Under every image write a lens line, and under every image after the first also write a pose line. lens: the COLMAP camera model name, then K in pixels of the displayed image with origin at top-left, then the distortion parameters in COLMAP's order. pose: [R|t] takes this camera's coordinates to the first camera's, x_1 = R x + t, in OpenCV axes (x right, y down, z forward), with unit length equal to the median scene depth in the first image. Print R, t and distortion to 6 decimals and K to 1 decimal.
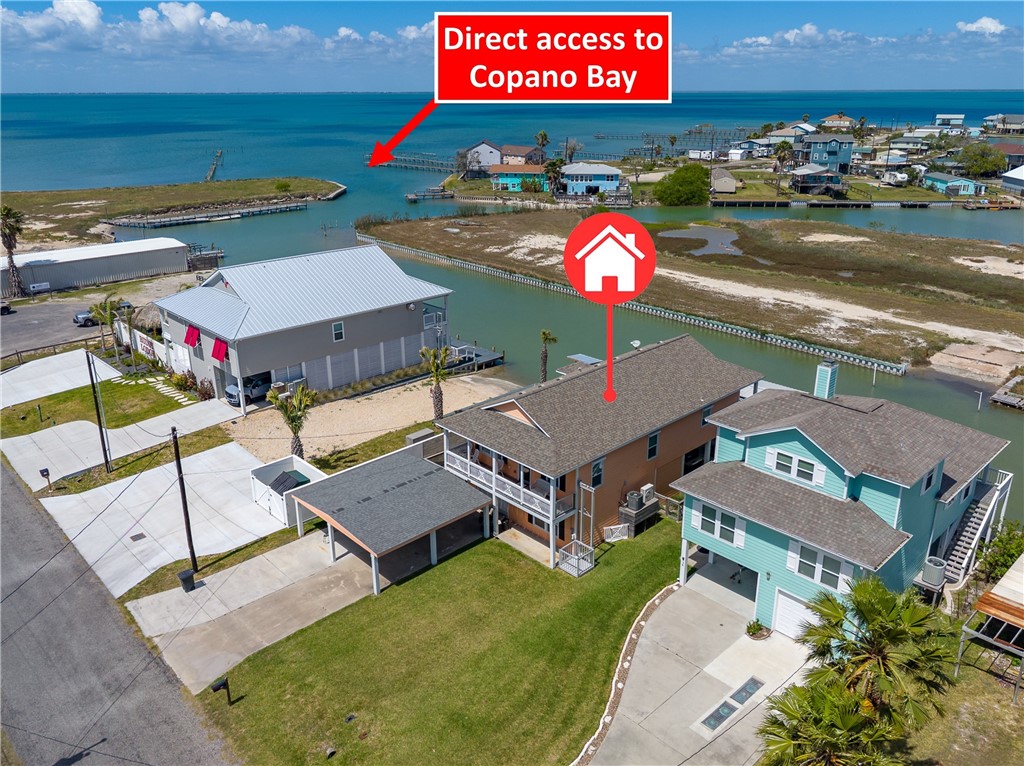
lens RADIAL K [[777.2, 0, 512.0], [0, 777.2, 383.0], [0, 0, 1]] dist [0.000217, 0.000063]
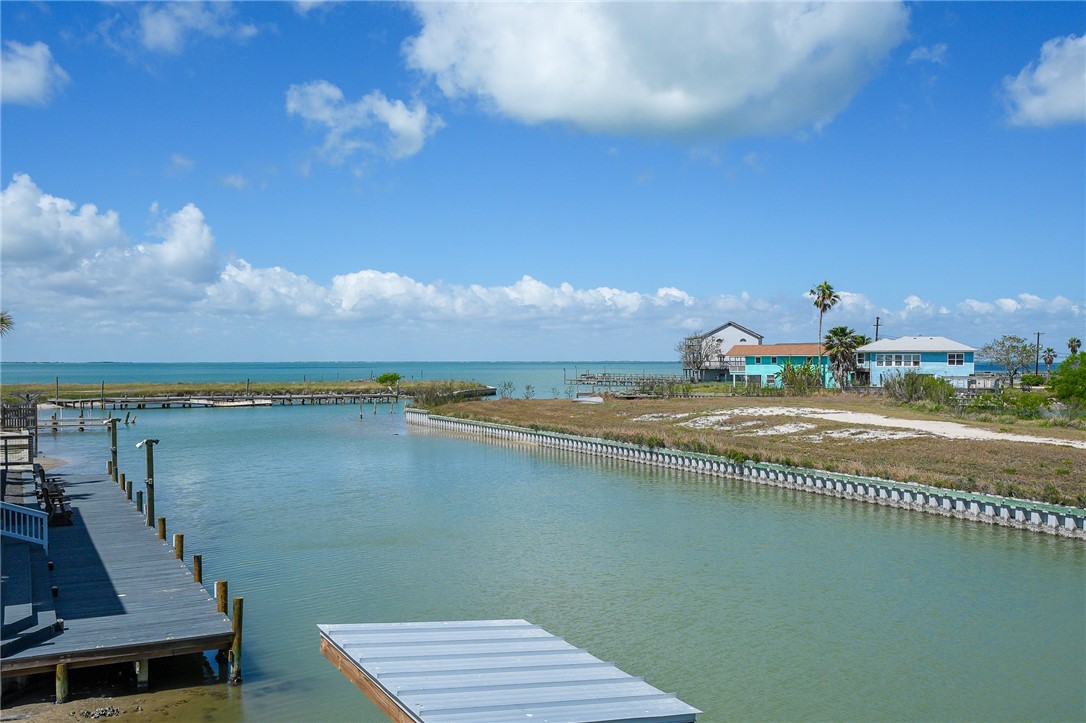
lens RADIAL K [[1008.3, 0, 543.0], [0, 1008.3, 361.5], [0, 0, 1]] dist [-0.012912, -0.009922]
pose [[0.960960, 0.001203, -0.276685, 0.047189], [-0.097878, 0.936809, -0.335870, -0.009243], [0.258797, 0.349839, 0.900354, 0.325156]]
